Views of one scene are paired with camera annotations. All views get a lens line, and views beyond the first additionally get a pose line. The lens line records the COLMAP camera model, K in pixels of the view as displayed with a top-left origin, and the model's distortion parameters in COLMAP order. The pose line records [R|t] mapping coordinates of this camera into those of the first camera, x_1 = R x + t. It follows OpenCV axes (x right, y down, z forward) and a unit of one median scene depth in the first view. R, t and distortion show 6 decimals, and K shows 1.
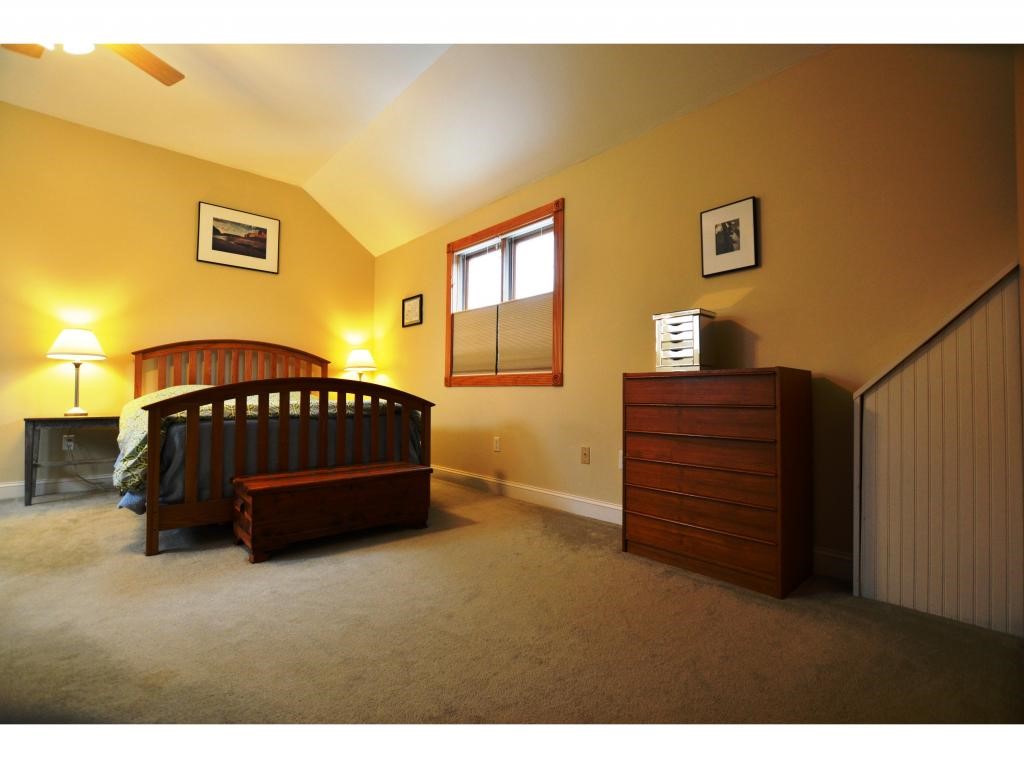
lens RADIAL K [[456.3, 0, 512.0], [0, 456.3, 384.0], [0, 0, 1]] dist [-0.016885, -0.000113]
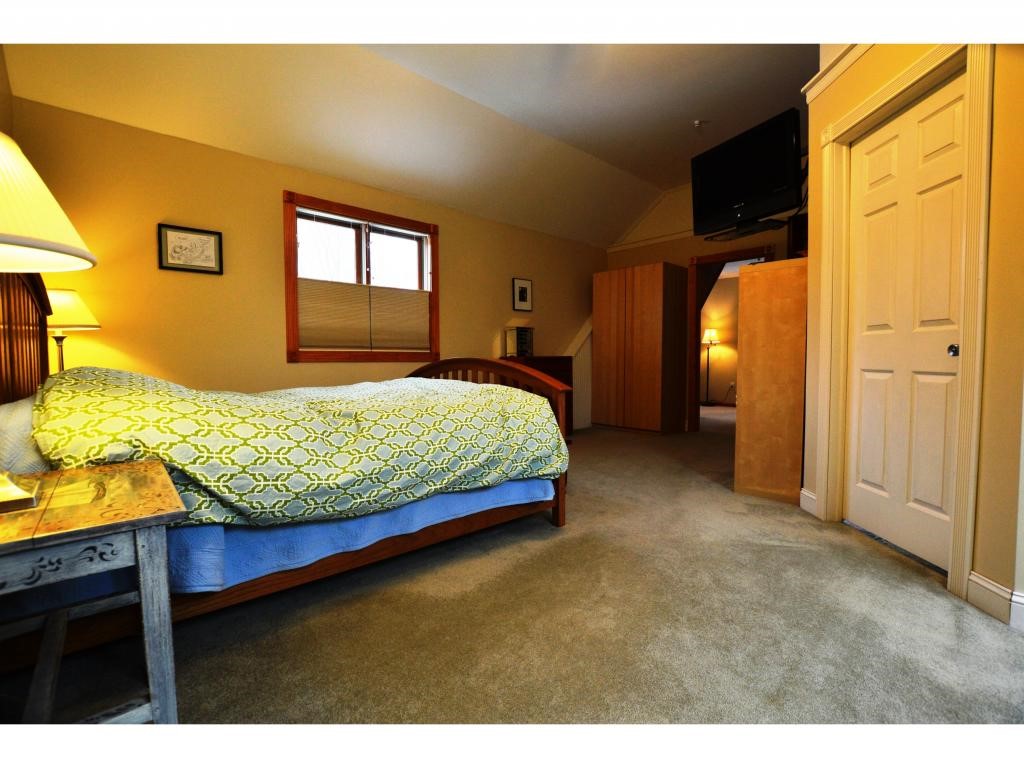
lens RADIAL K [[456.3, 0, 512.0], [0, 456.3, 384.0], [0, 0, 1]] dist [-0.016885, -0.000113]
pose [[0.024062, -0.050681, 0.998425, -1.102849], [-0.014531, 0.998591, 0.051040, -0.003598], [-0.999605, -0.015737, 0.023291, 0.636494]]
